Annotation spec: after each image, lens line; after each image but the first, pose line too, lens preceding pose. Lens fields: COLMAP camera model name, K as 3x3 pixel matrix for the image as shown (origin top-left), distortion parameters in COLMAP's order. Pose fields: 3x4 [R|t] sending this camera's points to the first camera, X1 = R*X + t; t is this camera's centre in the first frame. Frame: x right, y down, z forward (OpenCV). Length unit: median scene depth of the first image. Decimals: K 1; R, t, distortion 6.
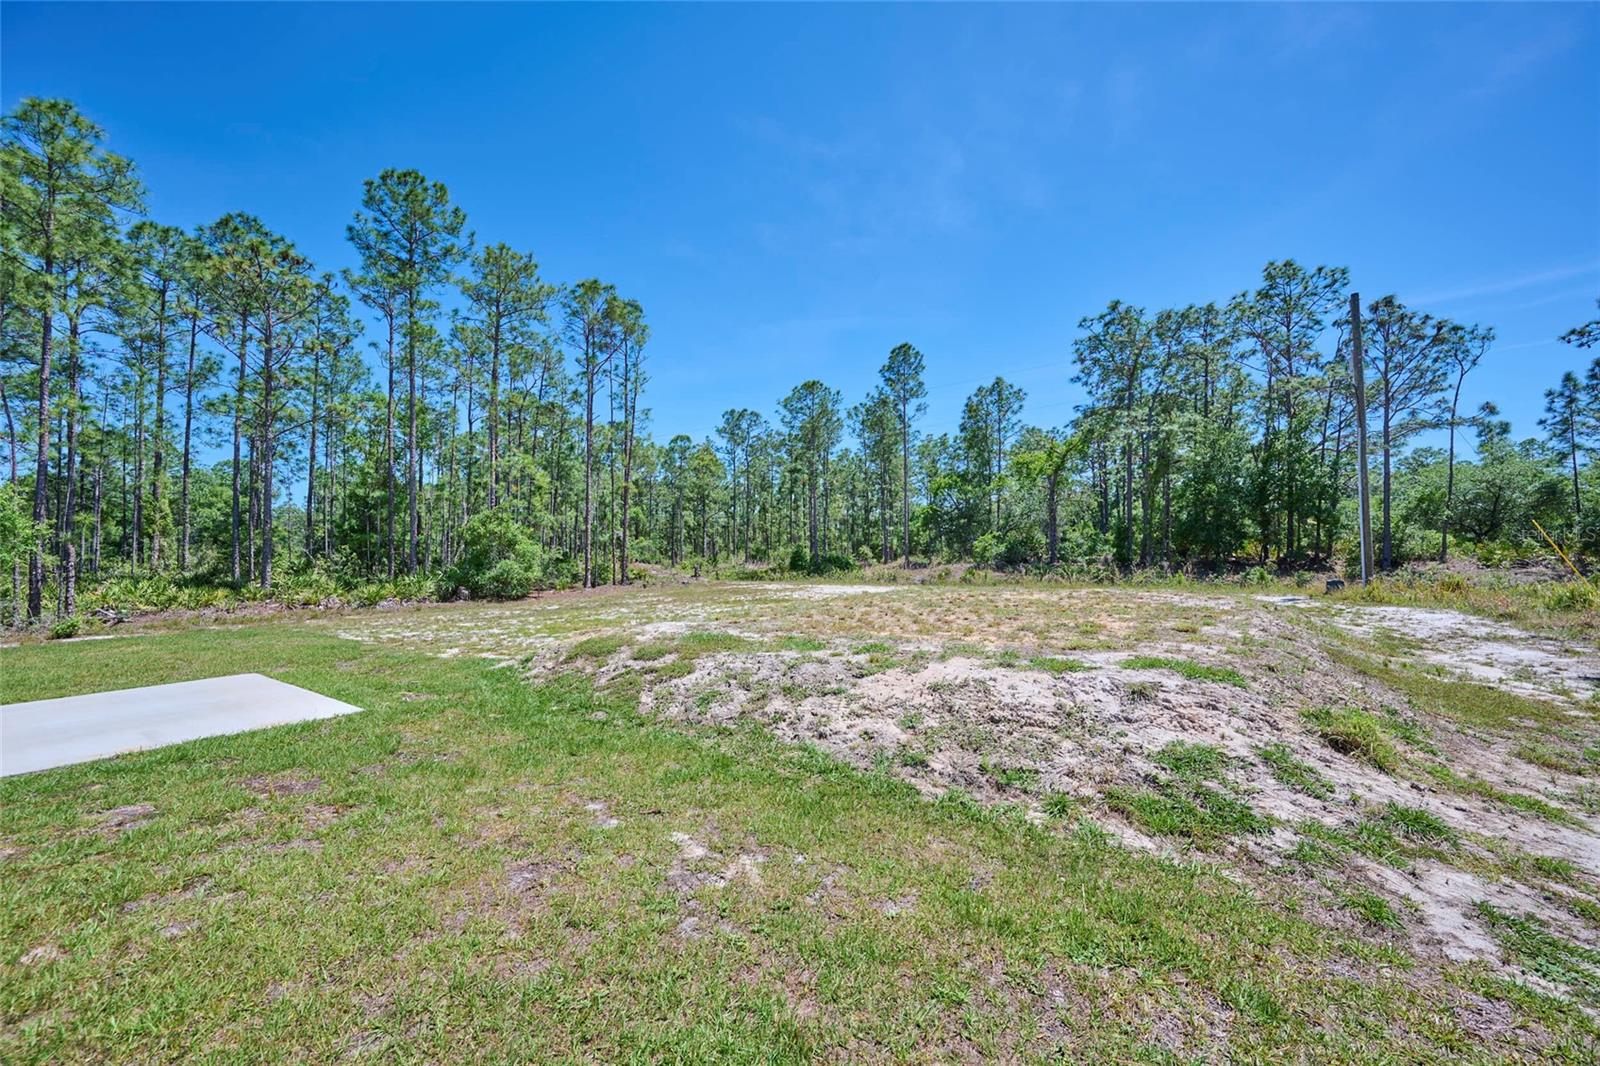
lens RADIAL K [[629.8, 0, 792.1], [0, 629.8, 544.3], [0, 0, 1]] dist [0.000456, -0.000577]
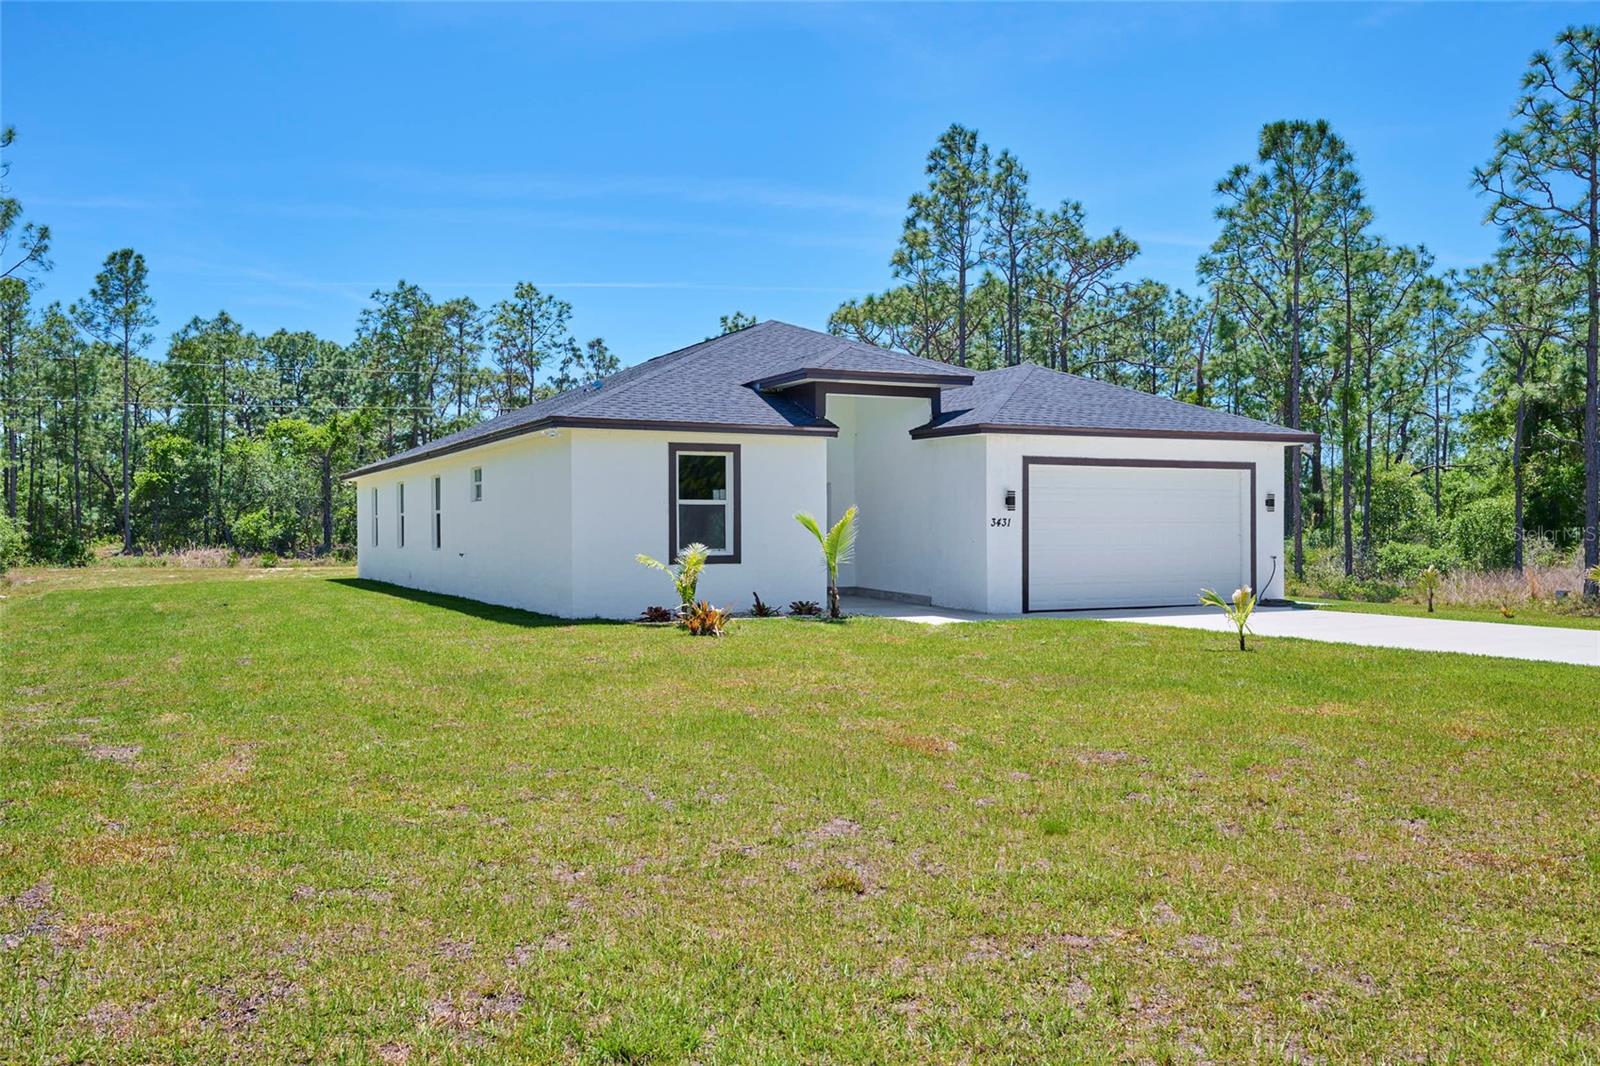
lens RADIAL K [[1354.5, 0, 811.5], [0, 1354.5, 538.5], [0, 0, 1]] dist [-0.006388, -0.009809]
pose [[0.441830, 0.011739, 0.897022, -1.226114], [-0.009984, 0.999917, -0.008168, 0.027853], [-0.897043, -0.005347, 0.441911, -0.560473]]
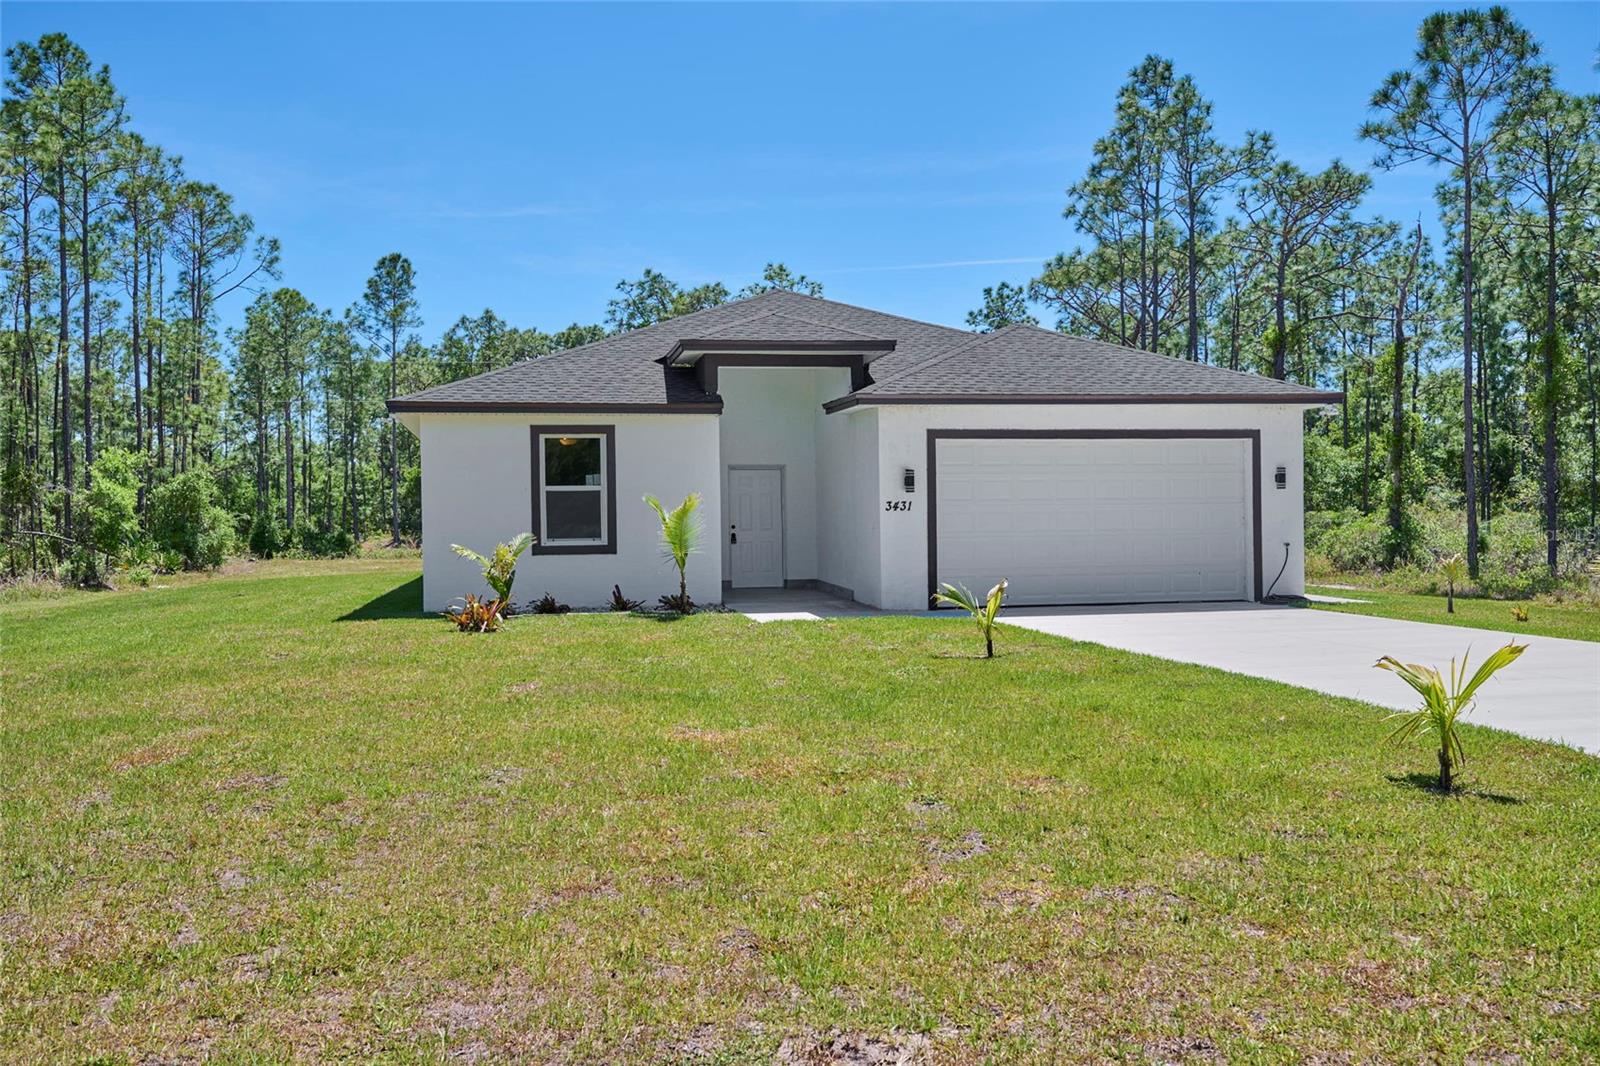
lens RADIAL K [[1428.2, 0, 804.6], [0, 1428.2, 525.3], [0, 0, 1]] dist [-0.001054, 0.006255]
pose [[0.670849, 0.008311, 0.741548, -1.073808], [-0.003721, 0.999962, -0.007841, 0.026984], [-0.741585, 0.002501, 0.670854, -0.730484]]
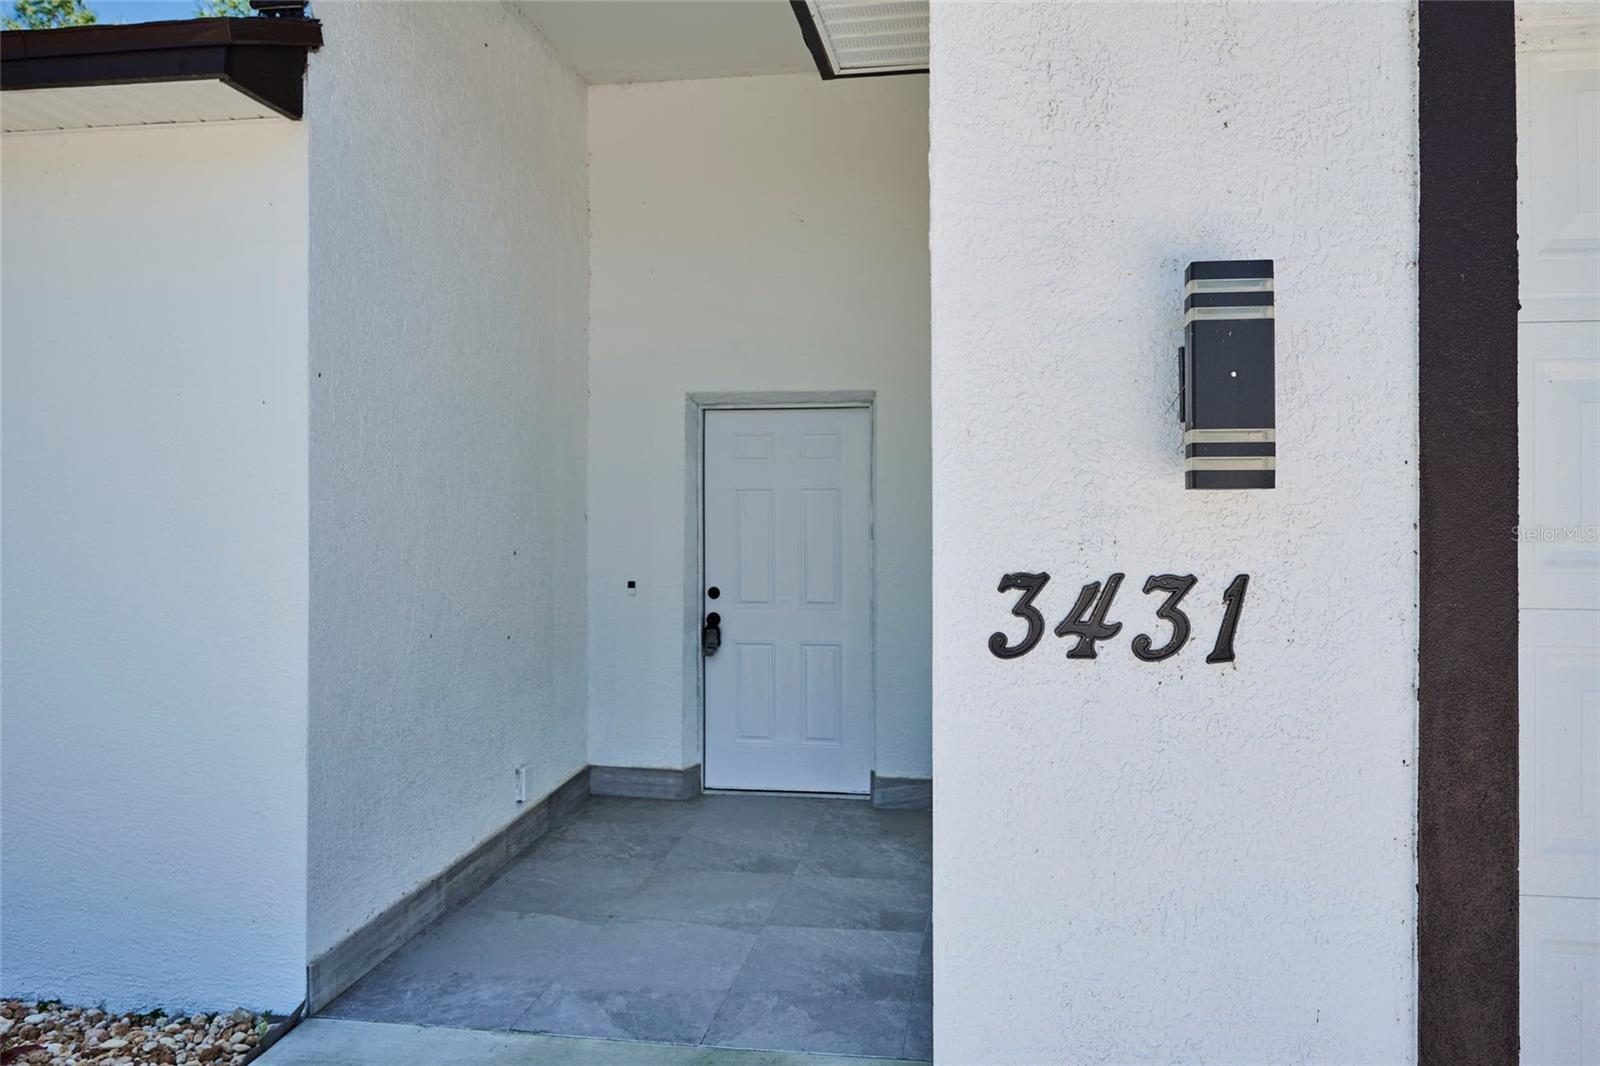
lens RADIAL K [[1233.5, 0, 781.8], [0, 1233.5, 503.4], [0, 0, 1]] dist [-0.027300, -0.000886]
pose [[0.896499, 0.022837, 0.442456, -0.634450], [-0.020641, 0.999739, -0.009778, 0.009519], [-0.442564, -0.000366, 0.896737, -0.395323]]
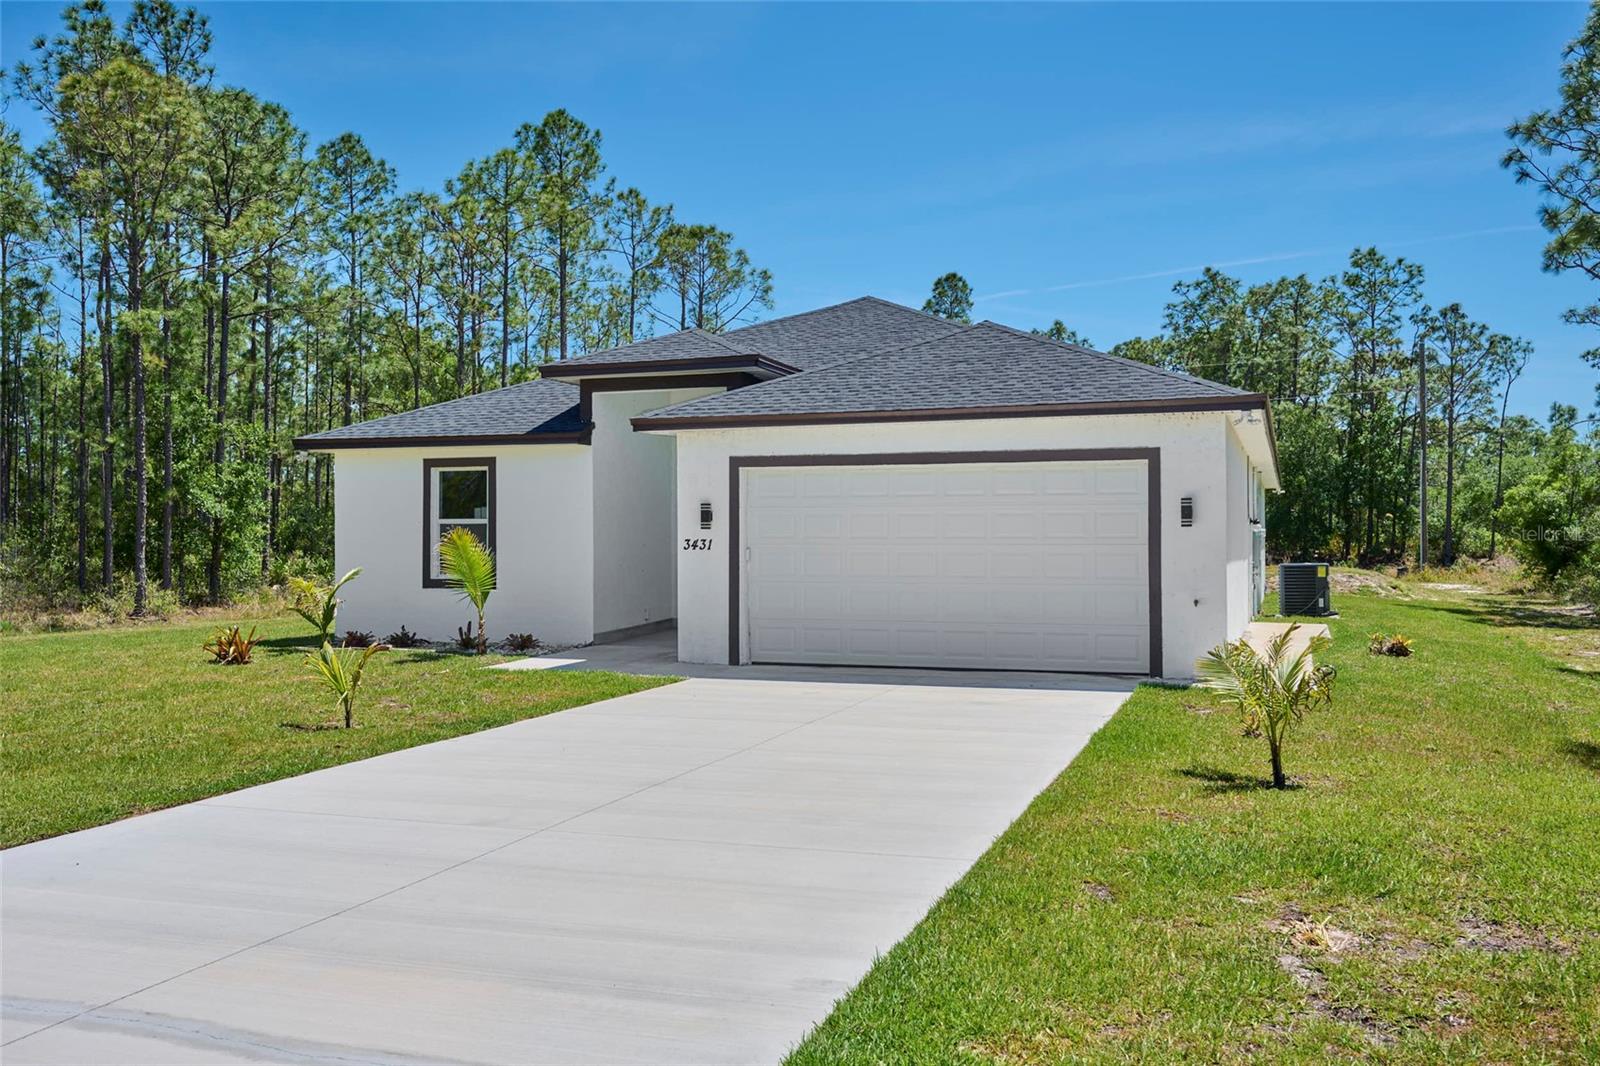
lens RADIAL K [[1428.2, 0, 807.4], [0, 1428.2, 538.6], [0, 0, 1]] dist [-0.001054, 0.006255]
pose [[0.954711, 0.015961, 0.297107, -0.716128], [-0.017002, 0.999855, 0.000920, 0.010383], [-0.297050, -0.005930, 0.954844, -0.874720]]
